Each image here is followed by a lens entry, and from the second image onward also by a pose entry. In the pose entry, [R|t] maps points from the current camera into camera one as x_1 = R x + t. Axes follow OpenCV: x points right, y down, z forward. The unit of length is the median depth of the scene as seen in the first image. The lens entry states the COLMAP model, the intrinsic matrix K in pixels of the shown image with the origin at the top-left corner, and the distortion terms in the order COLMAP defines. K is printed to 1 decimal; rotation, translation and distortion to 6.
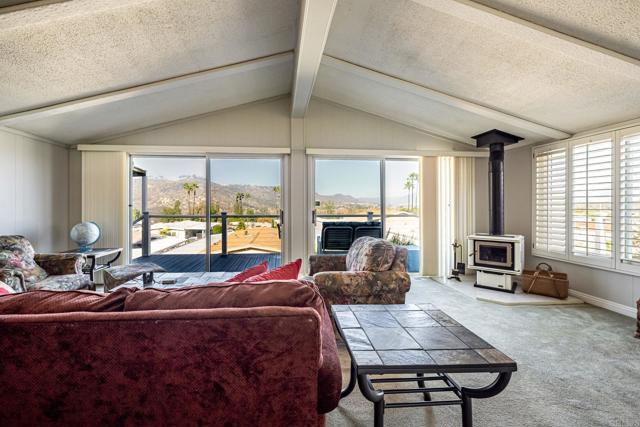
lens RADIAL K [[260.2, 0, 308.7], [0, 260.2, 204.5], [0, 0, 1]] dist [-0.000532, 0.000010]
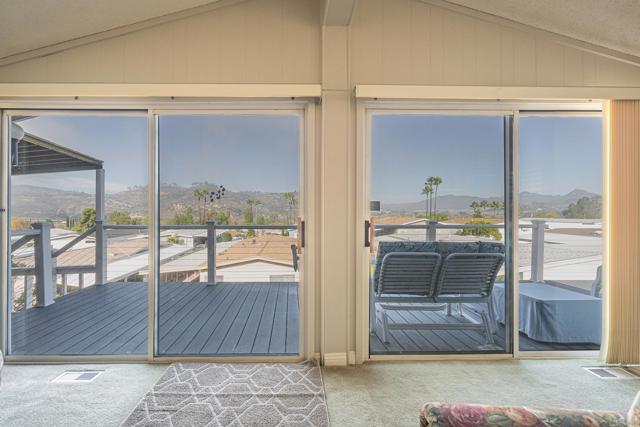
lens RADIAL K [[263.4, 0, 297.5], [0, 263.4, 210.7], [0, 0, 1]] dist [-0.001272, -0.000053]
pose [[0.996631, -0.000784, -0.082013, -0.069389], [0.000666, 0.999999, -0.001474, 0.006365], [0.082014, 0.001414, 0.996630, 0.501640]]
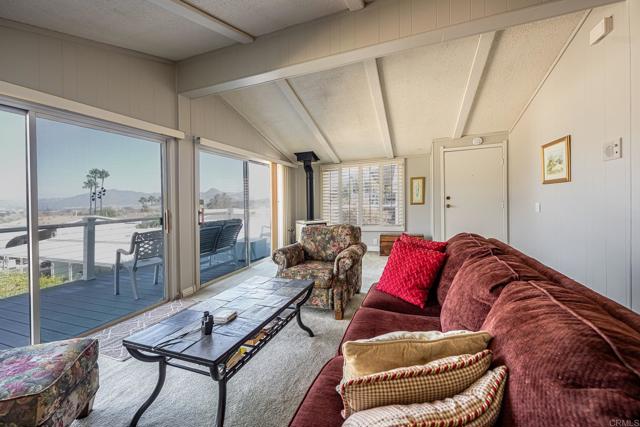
lens RADIAL K [[255.2, 0, 313.7], [0, 255.2, 210.5], [0, 0, 1]] dist [0.000090, 0.000077]
pose [[0.451308, -0.046865, 0.891137, -0.563376], [0.029269, 0.998860, 0.037707, 0.004114], [-0.891888, 0.009065, 0.452165, 0.271625]]
